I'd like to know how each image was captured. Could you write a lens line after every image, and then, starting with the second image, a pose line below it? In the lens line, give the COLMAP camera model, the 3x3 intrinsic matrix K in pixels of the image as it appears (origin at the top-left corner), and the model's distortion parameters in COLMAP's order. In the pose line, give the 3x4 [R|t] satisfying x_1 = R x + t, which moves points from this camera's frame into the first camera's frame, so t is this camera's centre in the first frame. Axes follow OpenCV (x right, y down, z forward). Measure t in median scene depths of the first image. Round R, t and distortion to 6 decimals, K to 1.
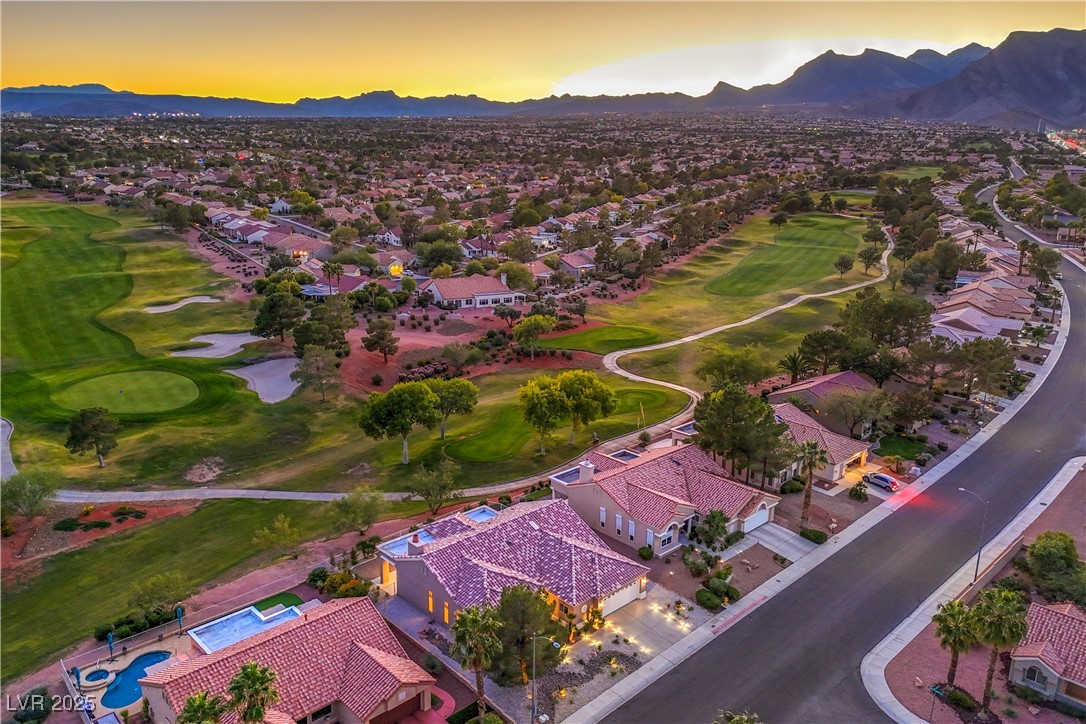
lens RADIAL K [[804.1, 0, 543.0], [0, 804.1, 362.0], [0, 0, 1]] dist [0.096542, -0.095969]
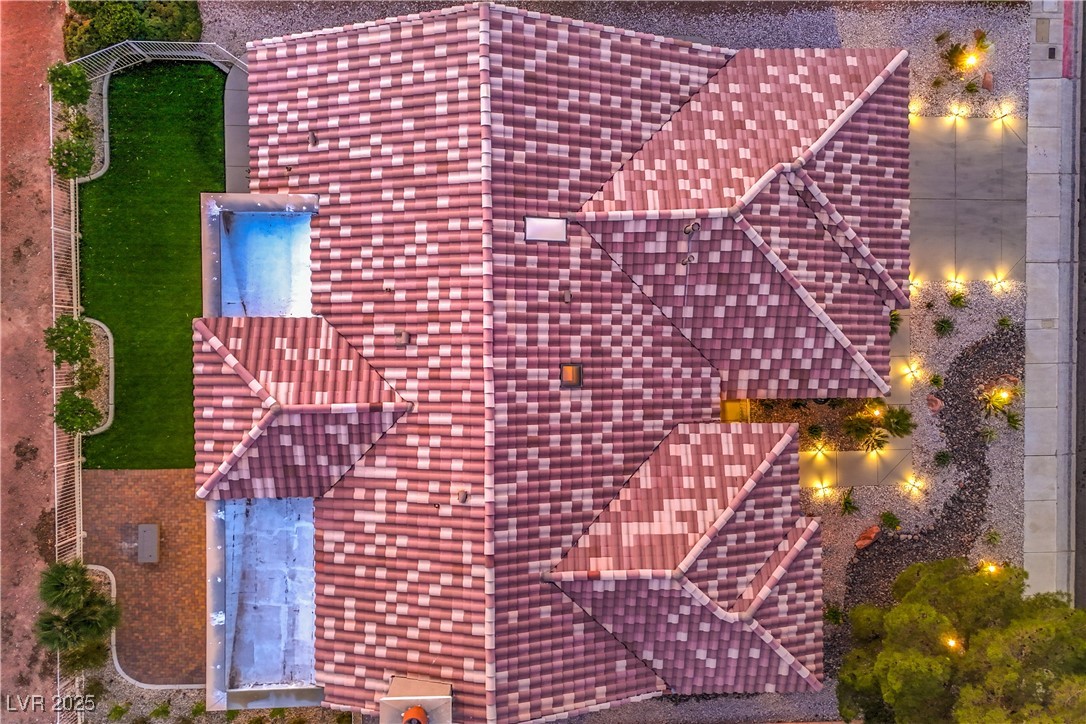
lens RADIAL K [[804.1, 0, 543.0], [0, 804.1, 362.0], [0, 0, 1]] dist [0.096542, -0.095969]
pose [[0.684659, -0.728819, 0.008115, -0.032459], [0.154004, 0.155537, 0.975751, -0.030770], [-0.712408, -0.666807, 0.218731, 0.658447]]
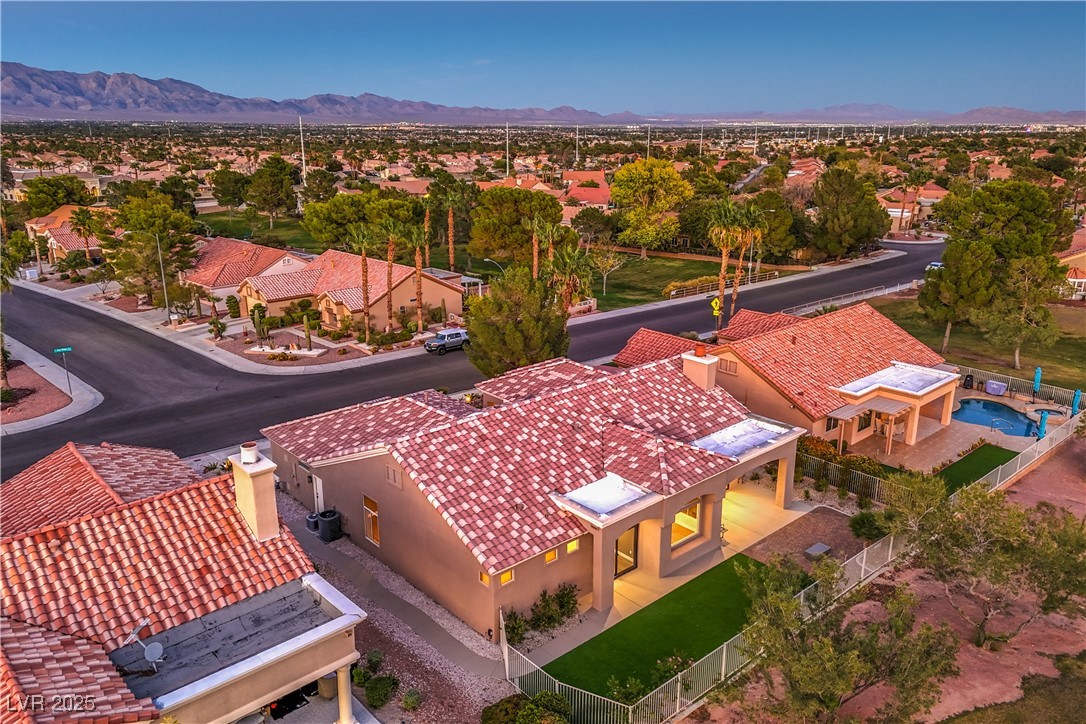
lens RADIAL K [[807.5, 0, 537.5], [0, 807.5, 331.3], [0, 0, 1]] dist [0.103254, -0.101591]
pose [[-0.999032, -0.026019, 0.035461, -0.043919], [-0.005142, 0.869819, 0.493343, -0.043989], [-0.043681, 0.492684, -0.869112, 0.983618]]
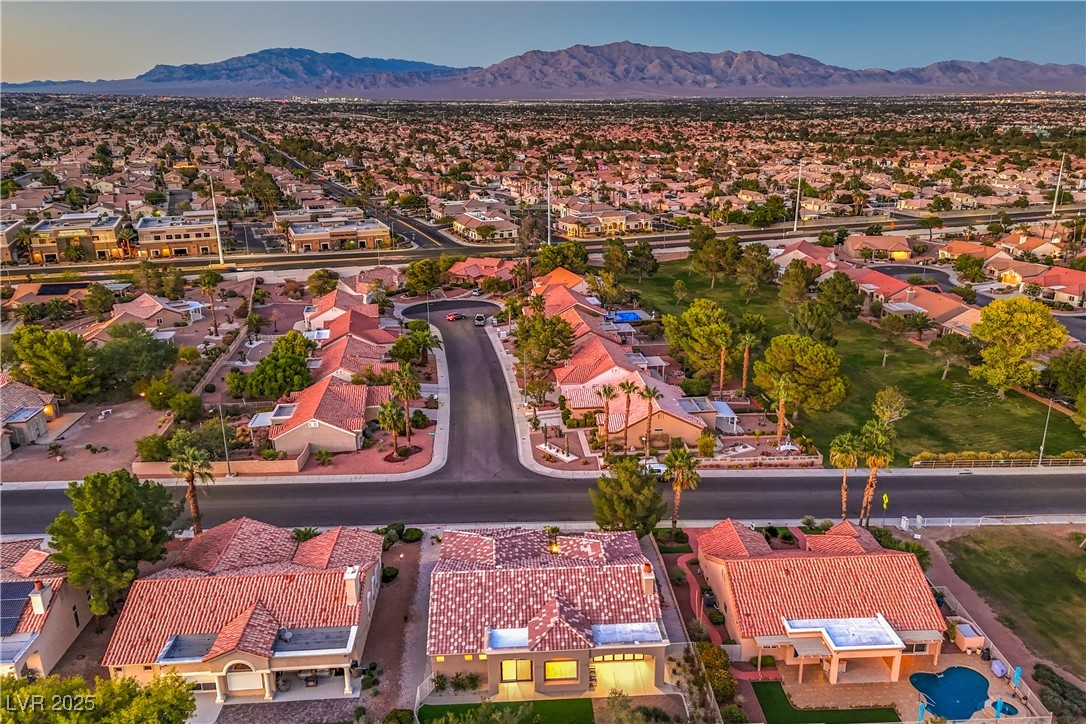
lens RADIAL K [[804.1, 0, 543.0], [0, 804.1, 362.0], [0, 0, 1]] dist [0.096542, -0.095969]
pose [[-0.754081, -0.210707, 0.622064, -0.376475], [0.168712, 0.853215, 0.493519, -0.277500], [-0.634742, 0.477103, -0.607845, 0.992581]]
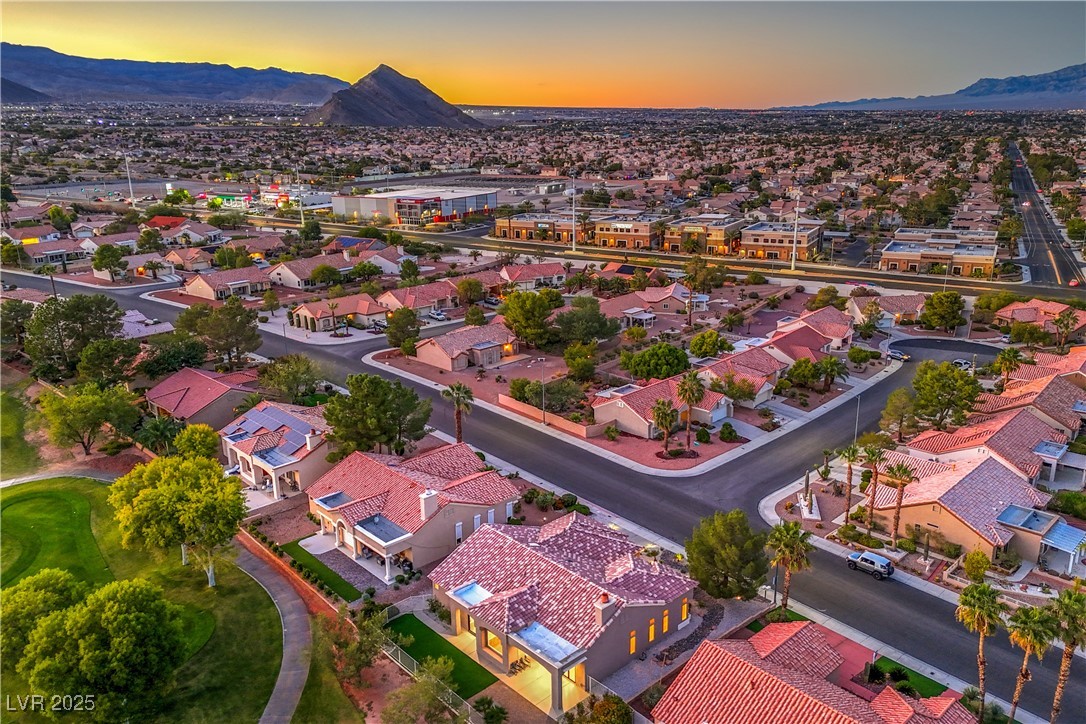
lens RADIAL K [[804.1, 0, 543.0], [0, 804.1, 362.0], [0, 0, 1]] dist [0.096542, -0.095969]
pose [[0.018977, -0.299893, 0.953784, -0.586670], [0.270737, 0.919857, 0.283839, -0.173483], [-0.962466, 0.252839, 0.098648, 0.610199]]
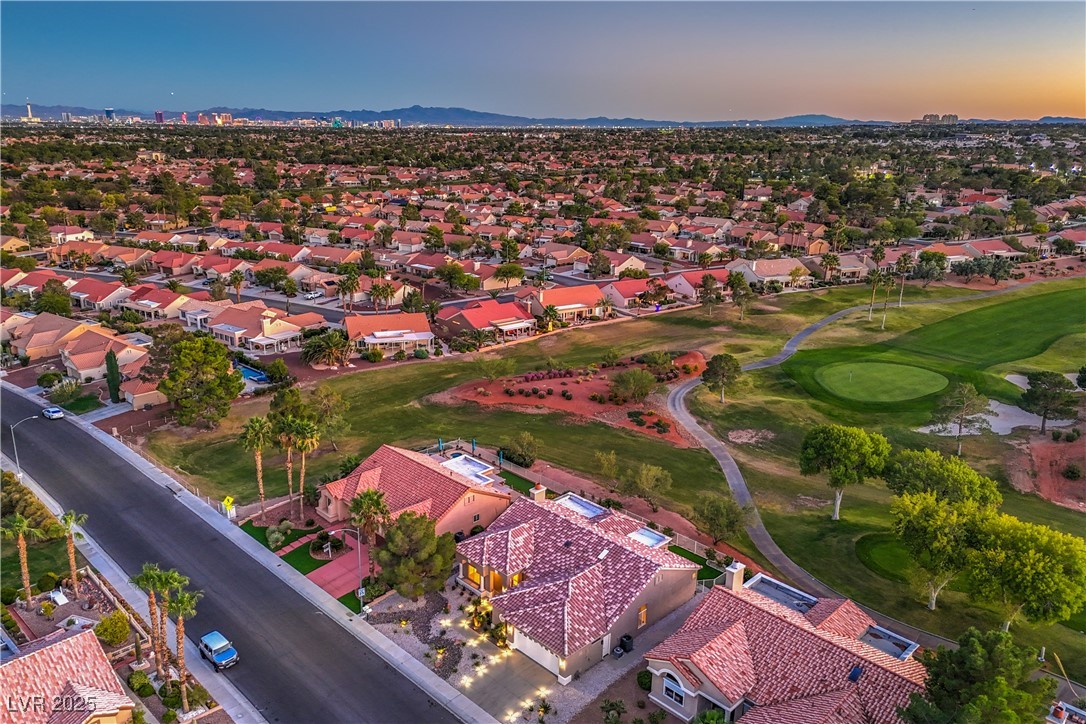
lens RADIAL K [[795.3, 0, 543.0], [0, 795.3, 362.0], [0, 0, 1]] dist [0.129608, -0.155871]
pose [[0.021685, 0.267934, -0.963193, 0.577978], [-0.279665, 0.926584, 0.251454, -0.149832], [0.959853, 0.263919, 0.095024, 0.568258]]
